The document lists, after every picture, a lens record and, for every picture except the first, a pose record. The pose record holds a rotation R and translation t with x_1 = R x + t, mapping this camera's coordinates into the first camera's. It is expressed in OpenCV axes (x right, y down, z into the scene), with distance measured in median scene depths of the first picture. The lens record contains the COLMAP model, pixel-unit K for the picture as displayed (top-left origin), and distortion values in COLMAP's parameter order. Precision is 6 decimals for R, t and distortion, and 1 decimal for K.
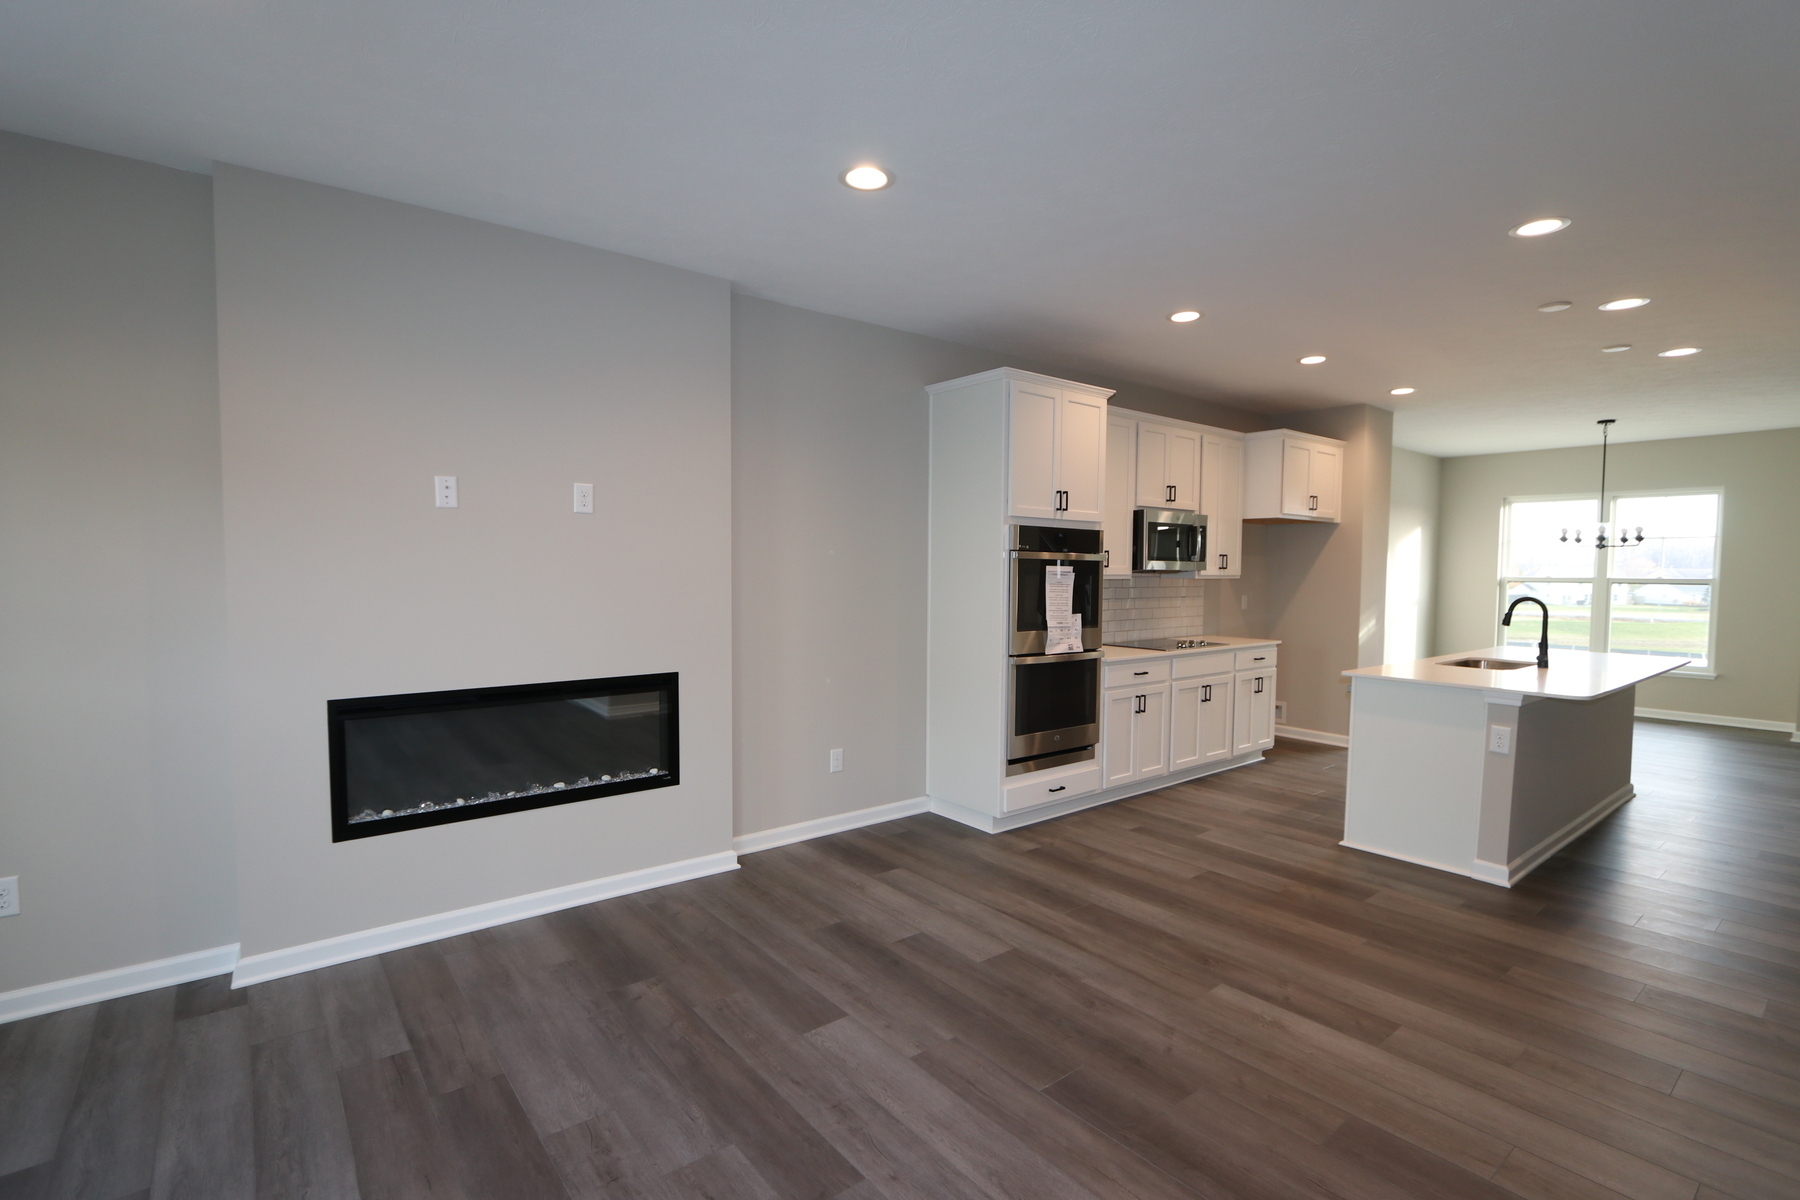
lens RADIAL K [[834.2, 0, 897.2], [0, 834.2, 613.0], [0, 0, 1]] dist [-0.018308, 0.001562]
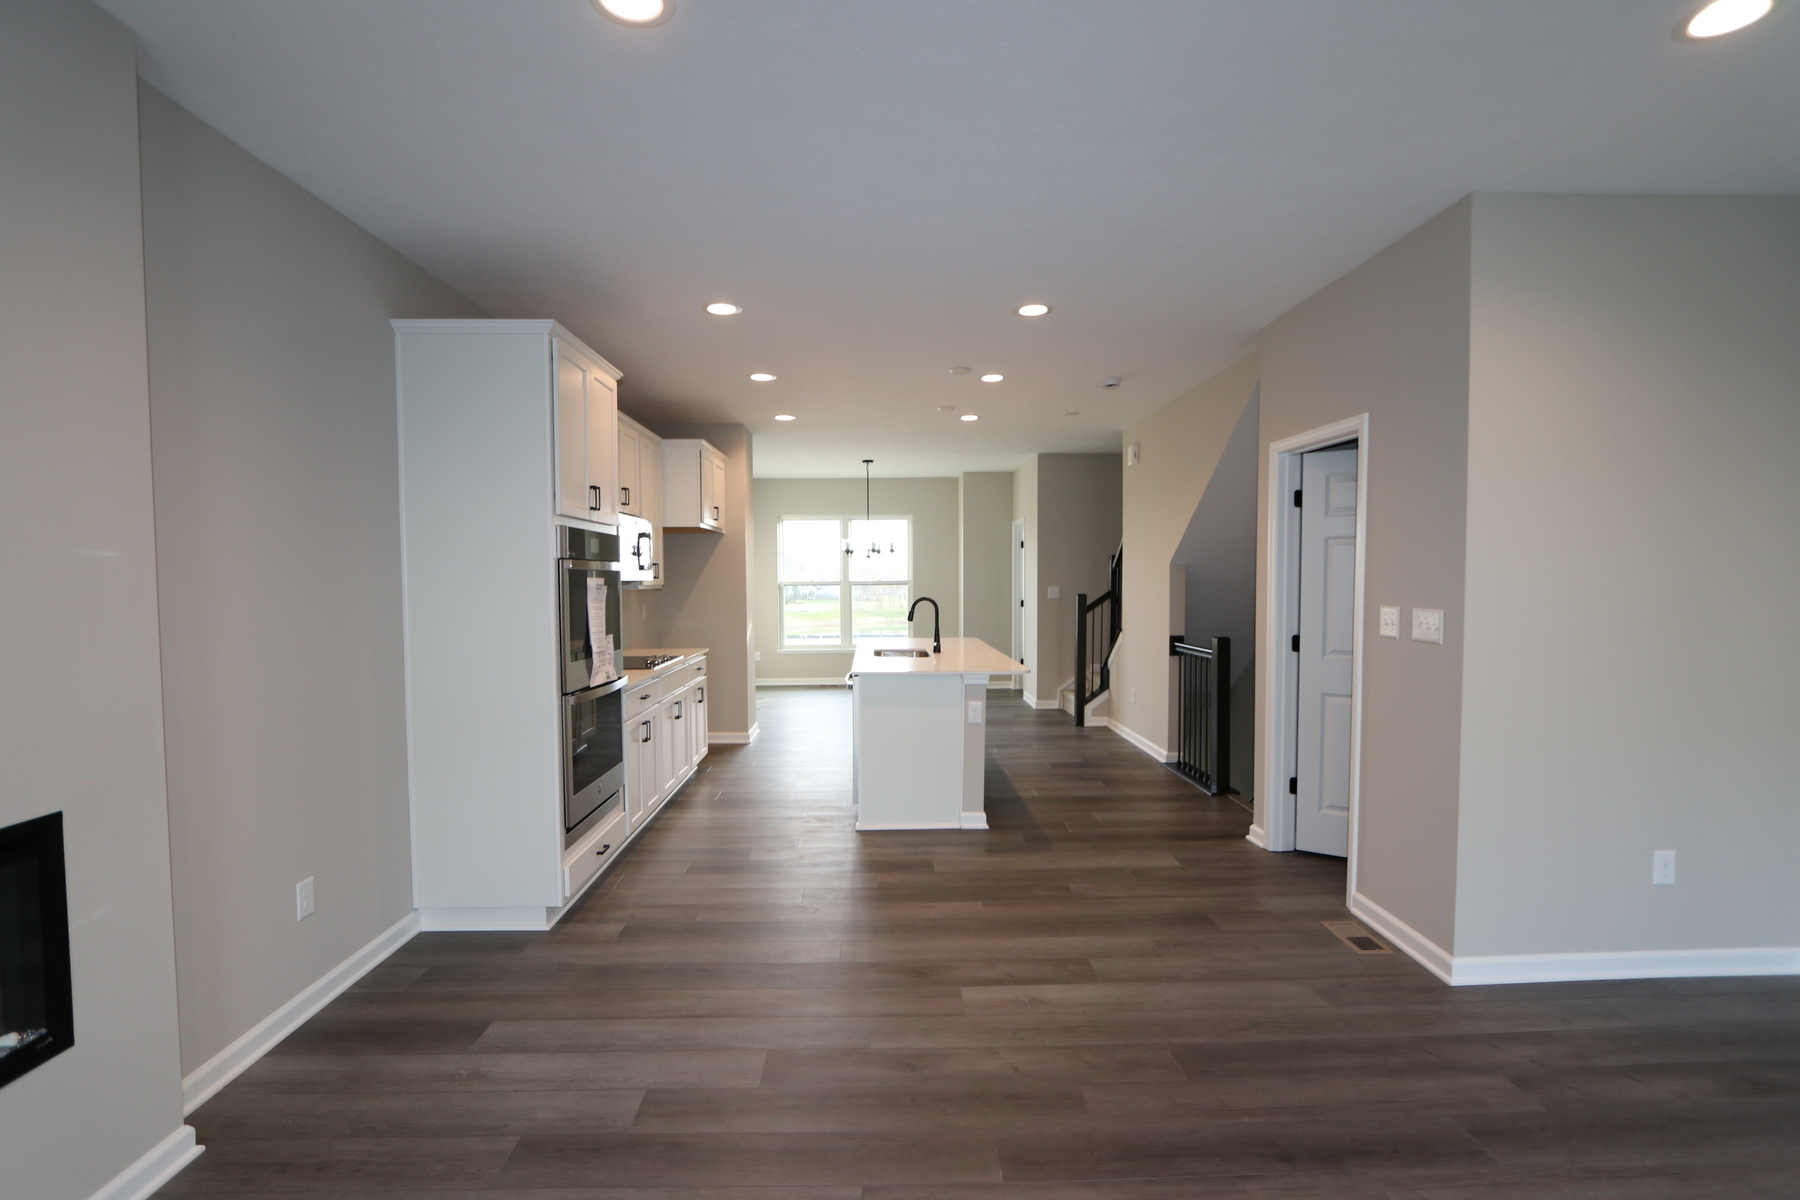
lens RADIAL K [[834.2, 0, 897.2], [0, 834.2, 613.0], [0, 0, 1]] dist [-0.018308, 0.001562]
pose [[0.602510, -0.046782, 0.796739, -0.322781], [0.054361, 0.998368, 0.017511, -0.023312], [-0.796258, 0.032761, 0.604070, 0.315126]]
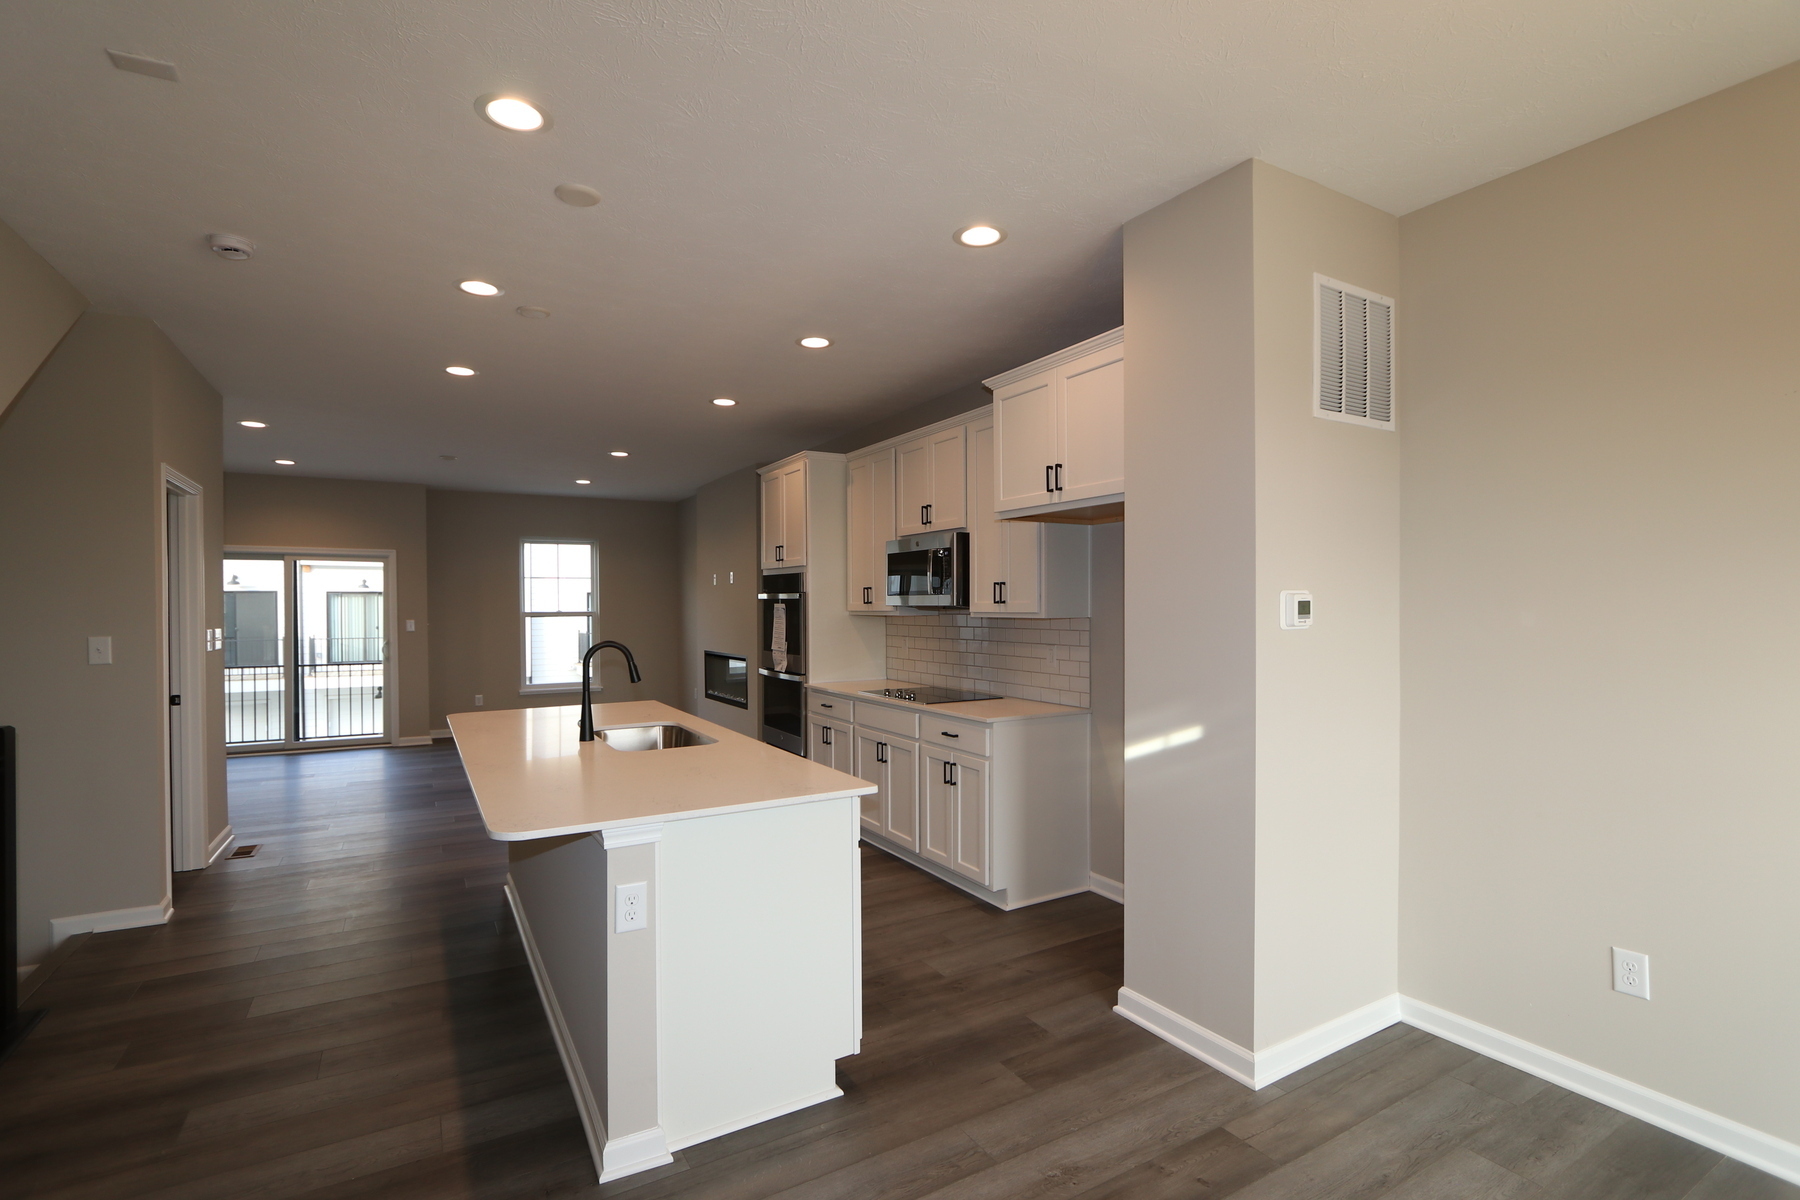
lens RADIAL K [[855.5, 0, 900.8], [0, 855.5, 620.9], [0, 0, 1]] dist [-0.001260, 0.000405]
pose [[-0.149333, 0.010033, -0.988736, 1.727867], [-0.052294, 0.998469, 0.018030, -0.073333], [0.987403, 0.054397, -0.148580, 1.611843]]
